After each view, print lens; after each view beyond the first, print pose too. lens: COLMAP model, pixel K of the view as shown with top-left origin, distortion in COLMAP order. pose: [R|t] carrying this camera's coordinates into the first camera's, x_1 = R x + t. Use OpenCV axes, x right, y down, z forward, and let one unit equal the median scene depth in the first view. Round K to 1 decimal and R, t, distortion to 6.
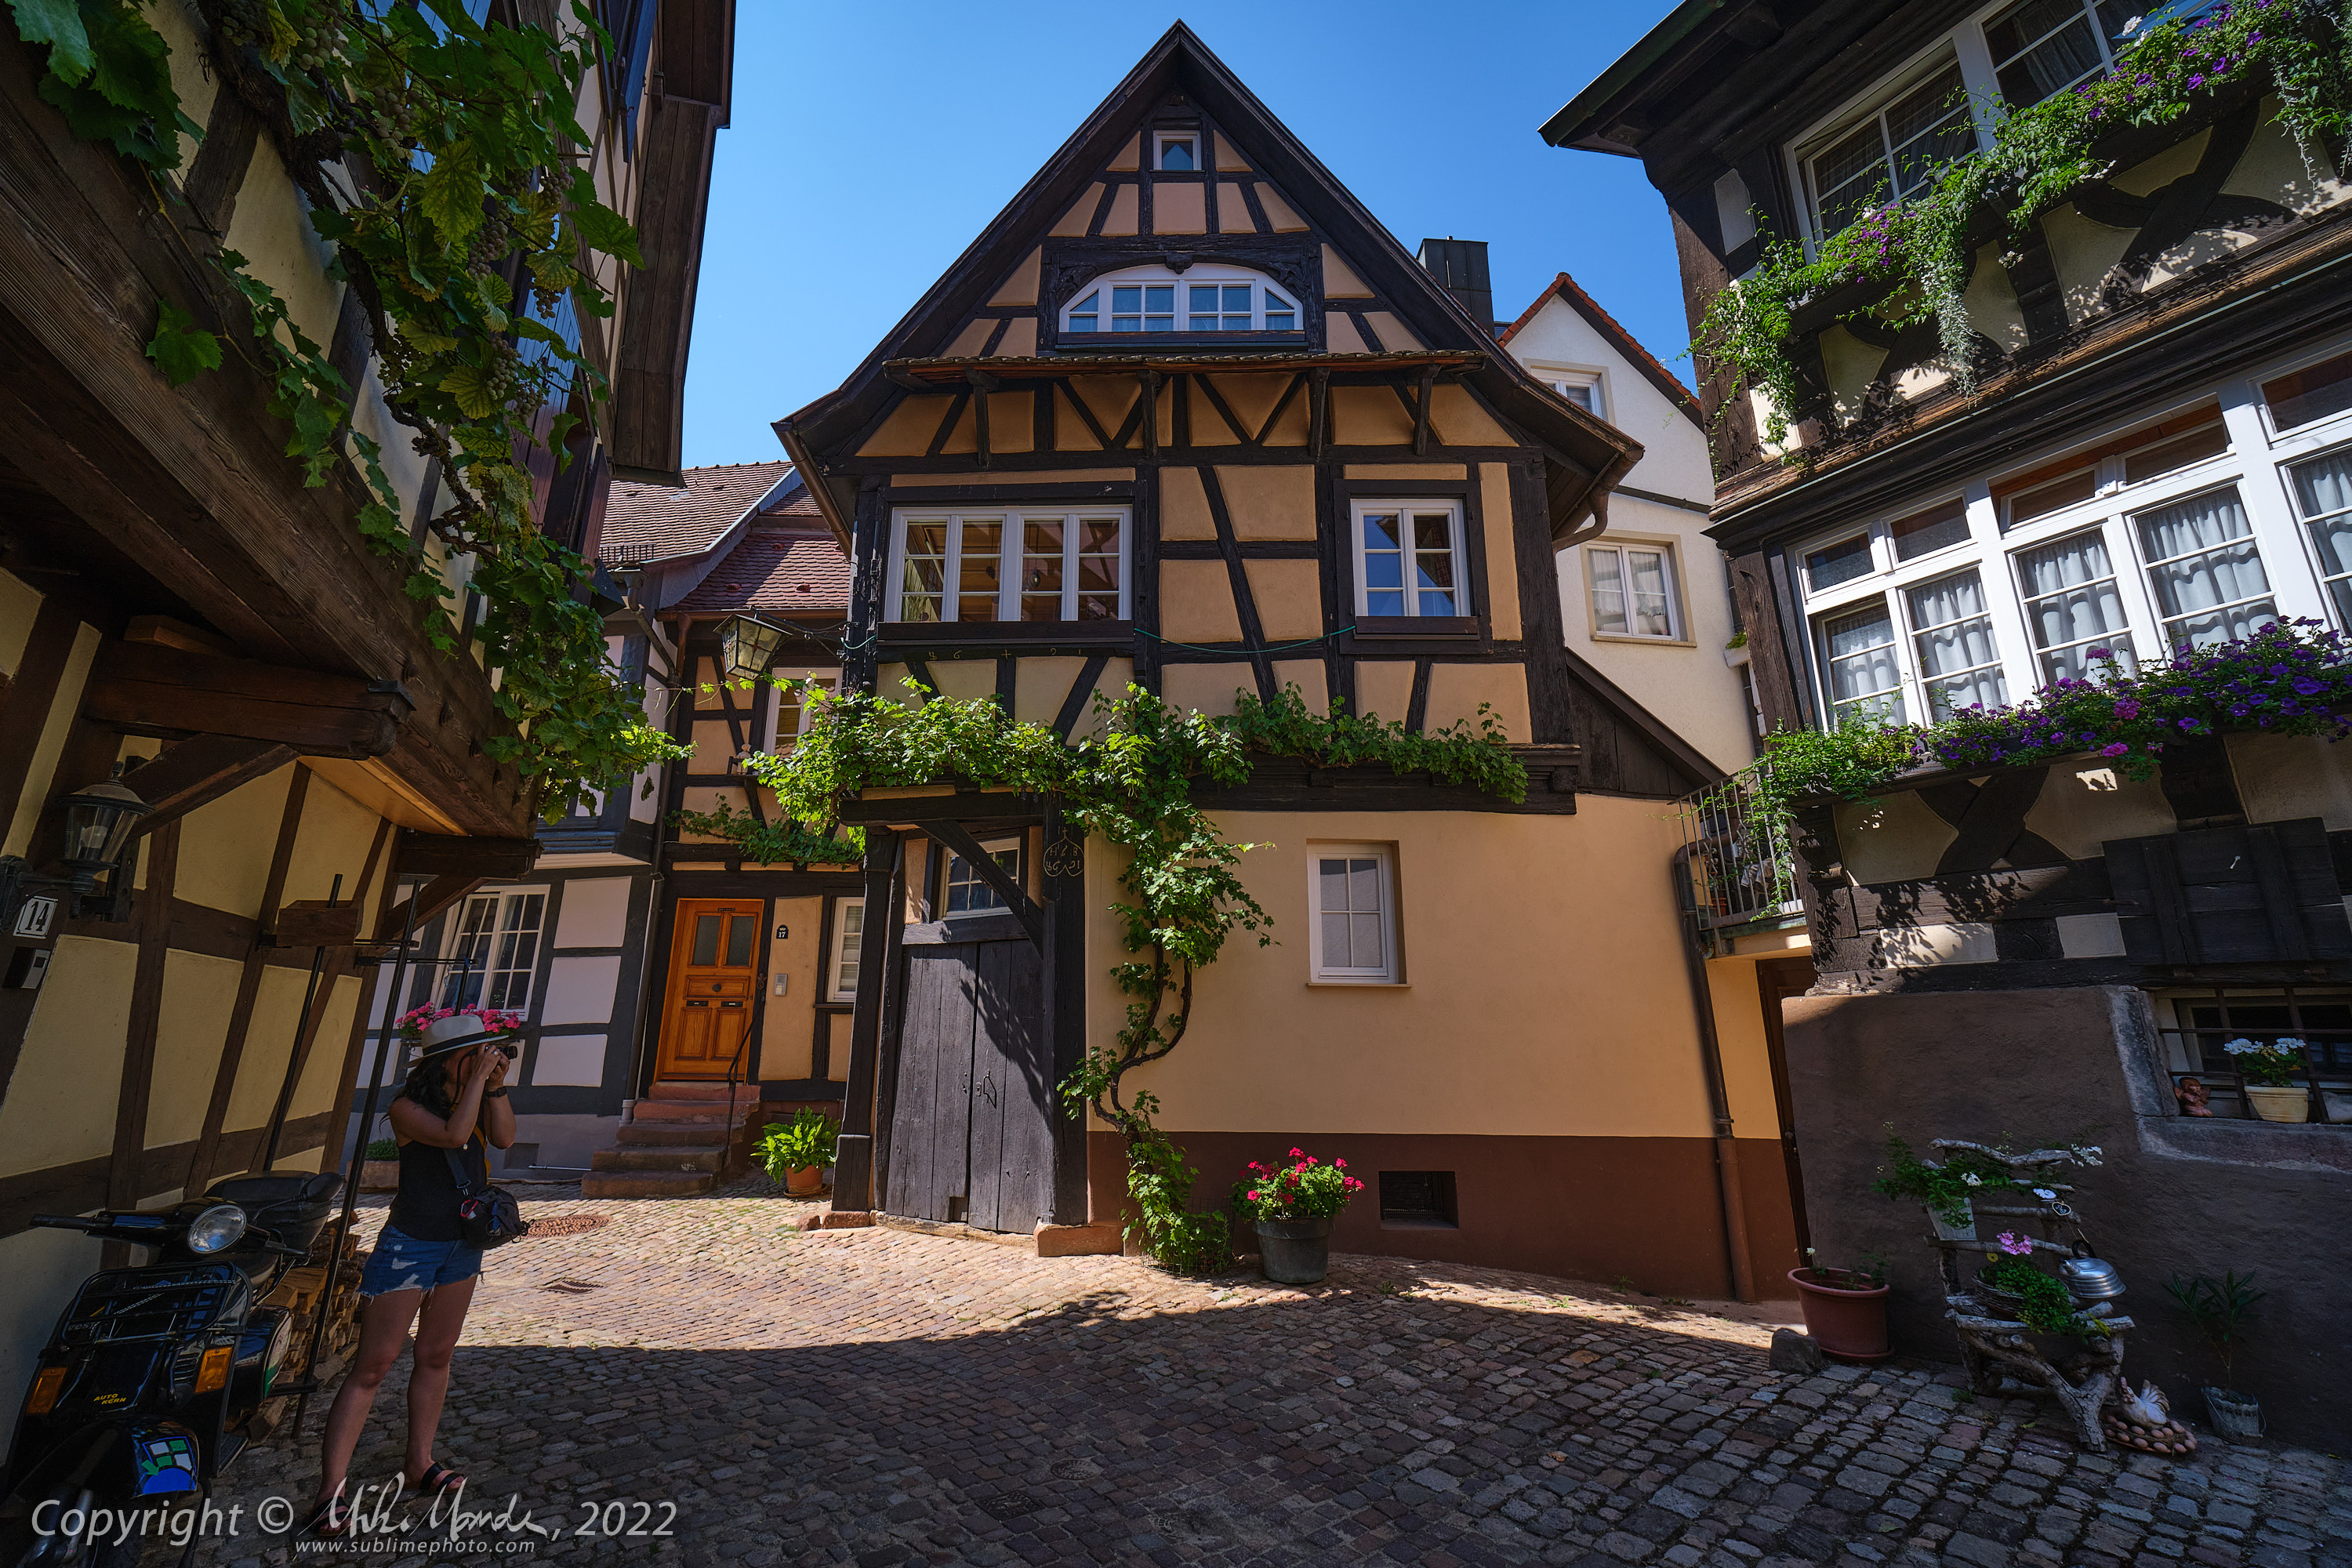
lens RADIAL K [[937.1, 0, 1164.8], [0, 937.1, 784.4], [0, 0, 1]] dist [-0.001820, -0.000573]
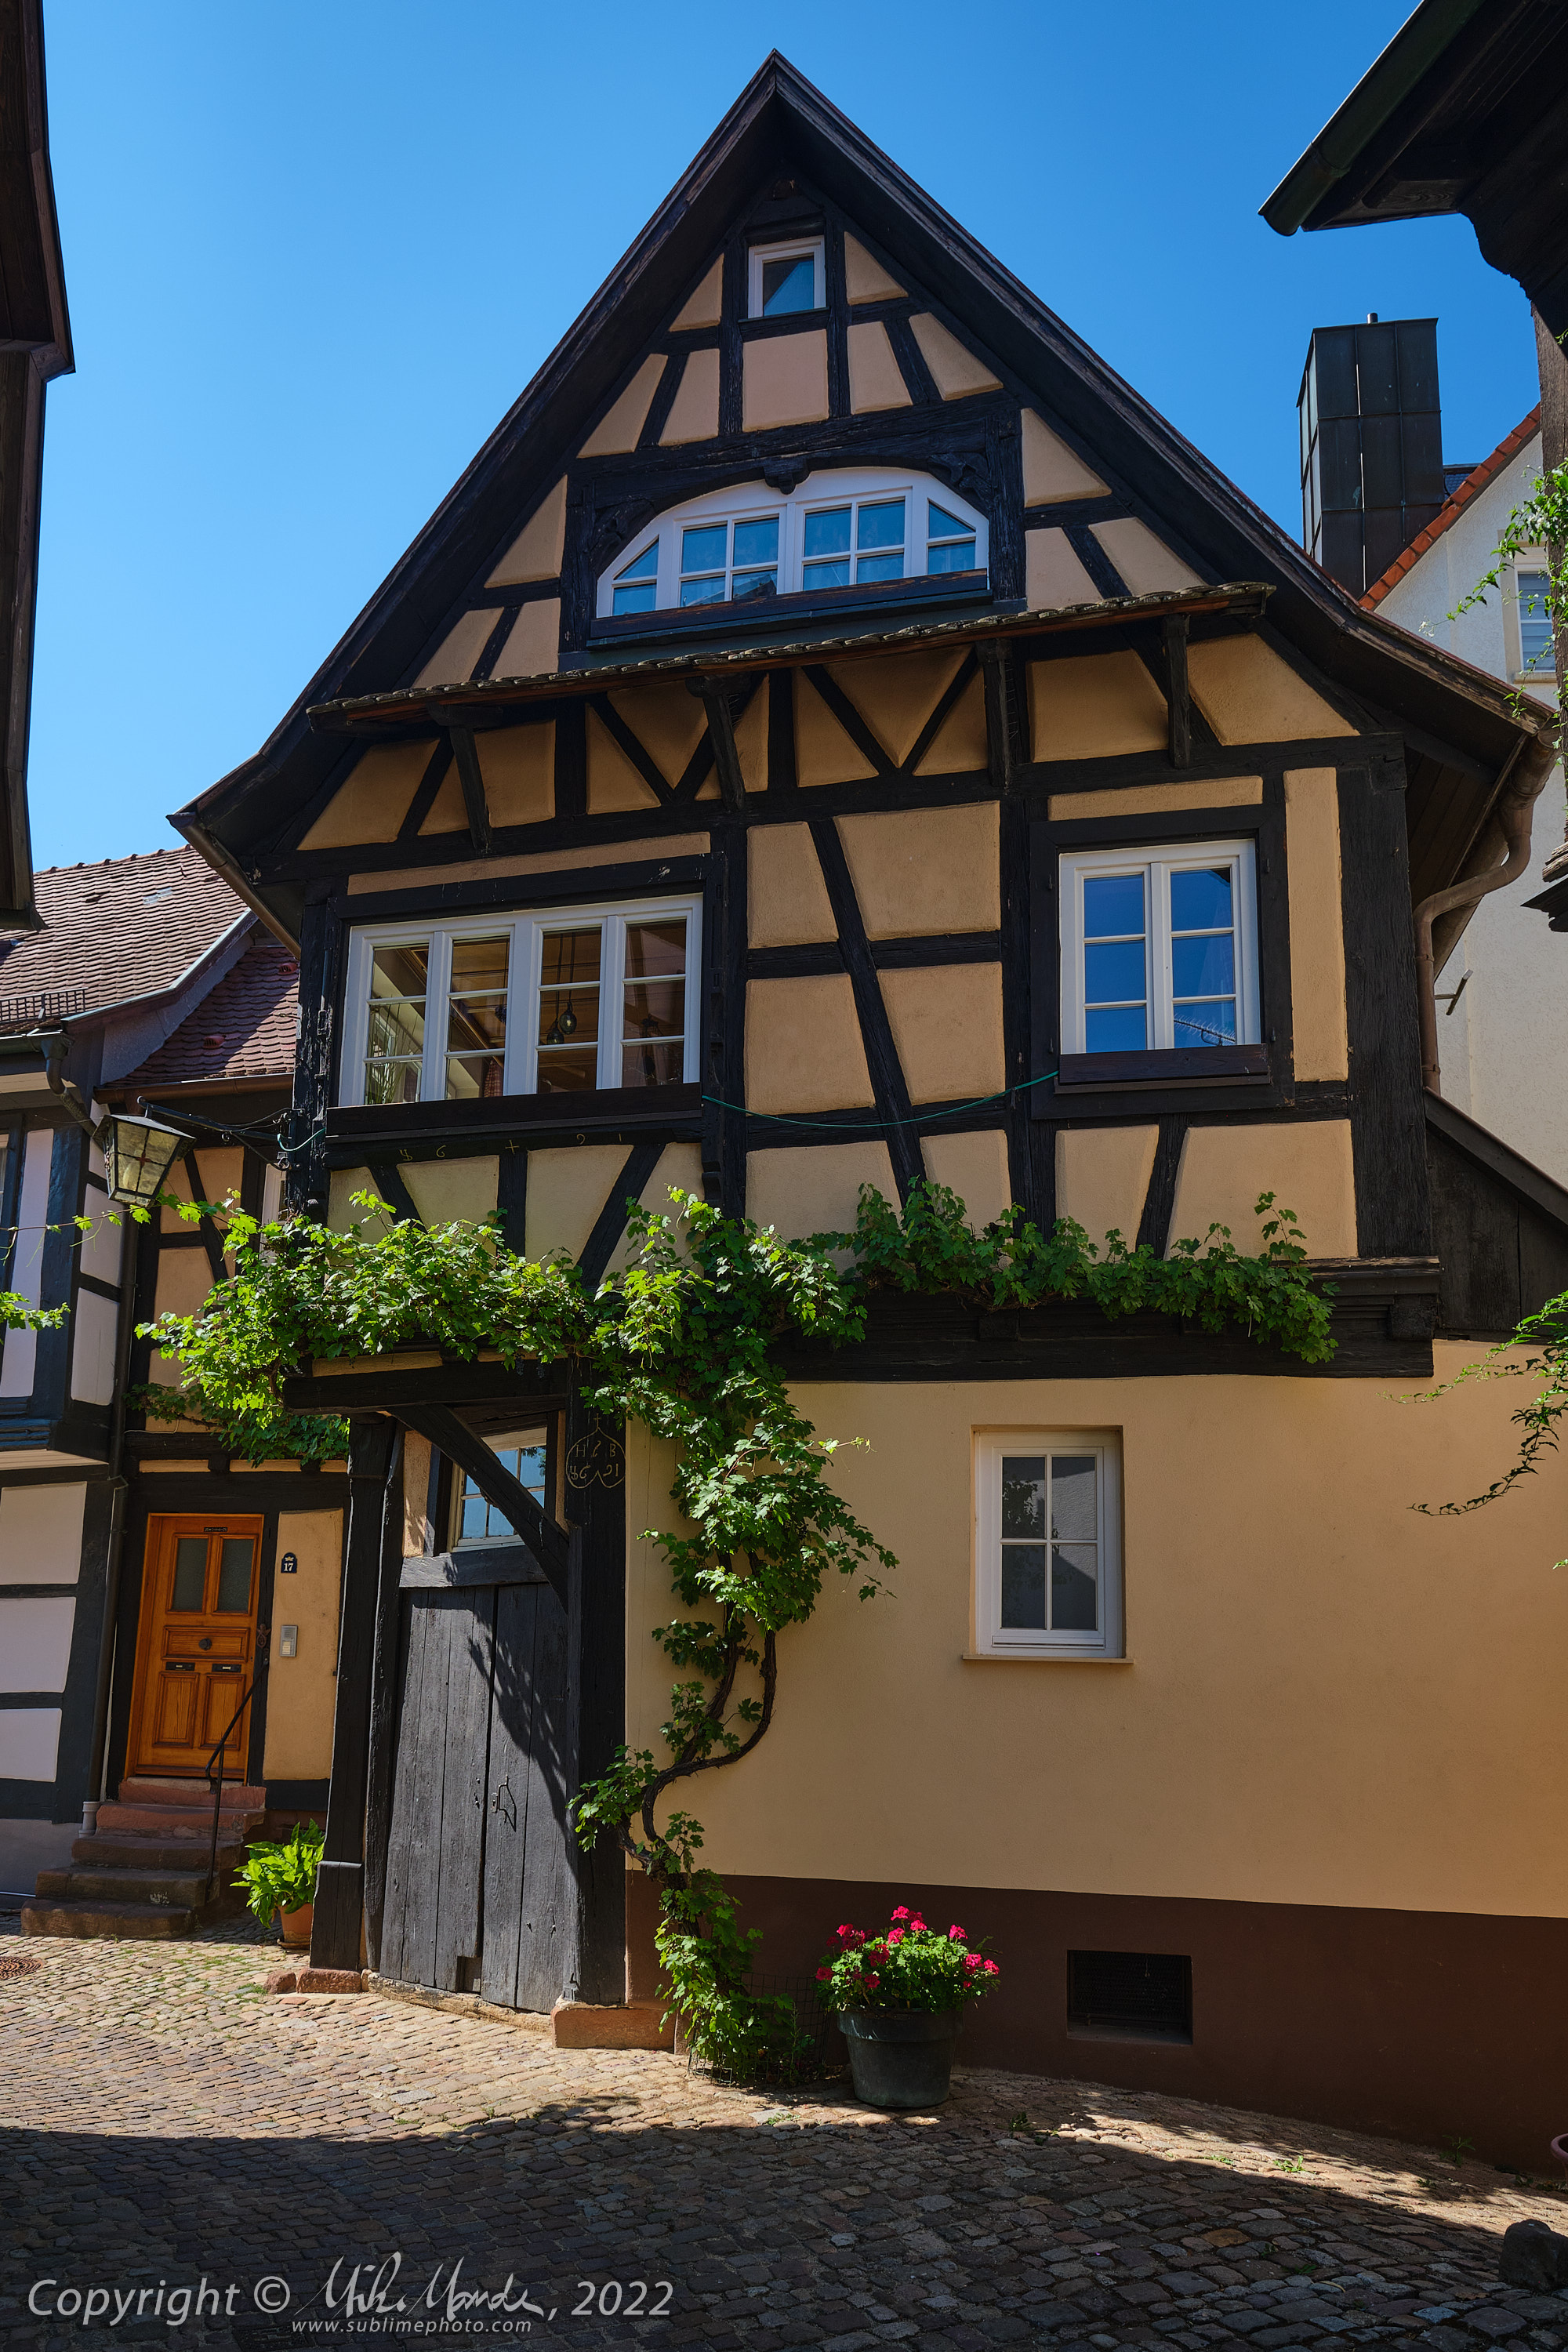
lens RADIAL K [[1601.9, 0, 767.9], [0, 1601.9, 1406.9], [0, 0, 1]] dist [-0.006336, 0.003424]
pose [[0.980103, -0.017274, -0.197737, 0.212183], [0.031055, 0.997282, 0.066809, -0.026909], [0.196046, -0.071620, 0.977976, -0.060966]]
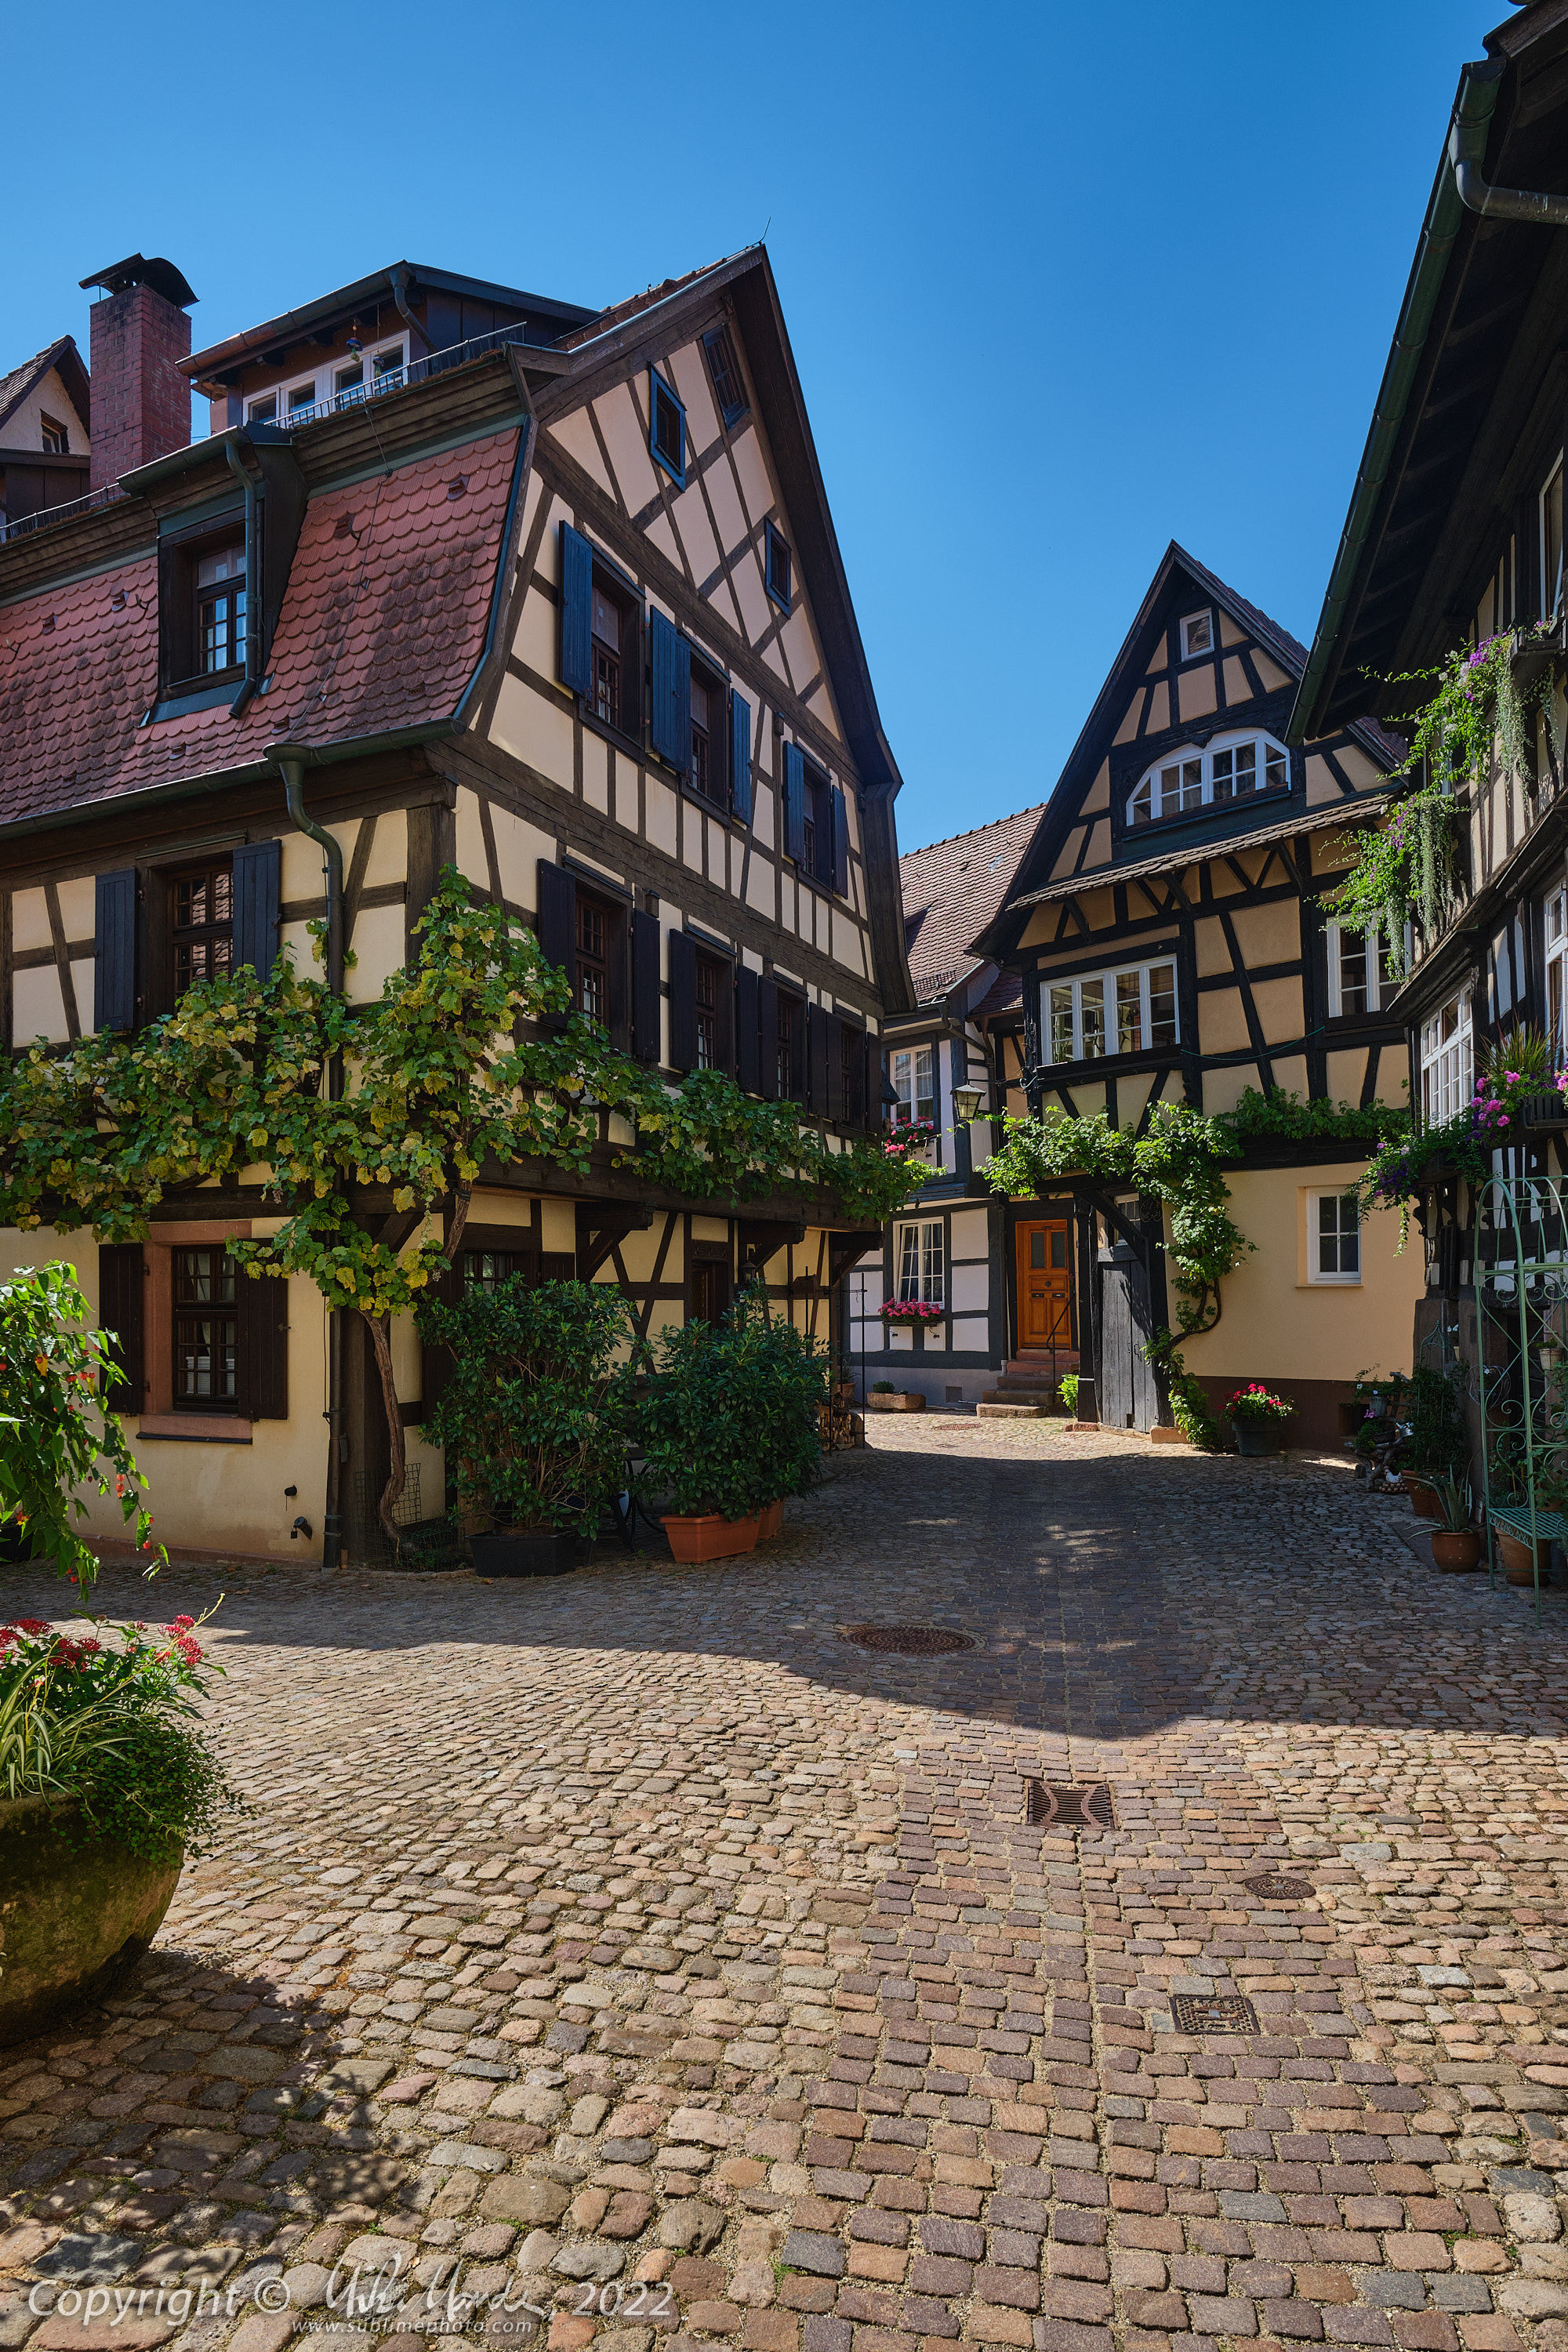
lens RADIAL K [[1522.6, 0, 783.1], [0, 1522.6, 1282.7], [0, 0, 1]] dist [0.000497, -0.001163]
pose [[0.695043, -0.022980, -0.718601, 1.182421], [0.200344, 0.966091, 0.162882, -0.313217], [0.690491, -0.257177, 0.676078, -1.077094]]
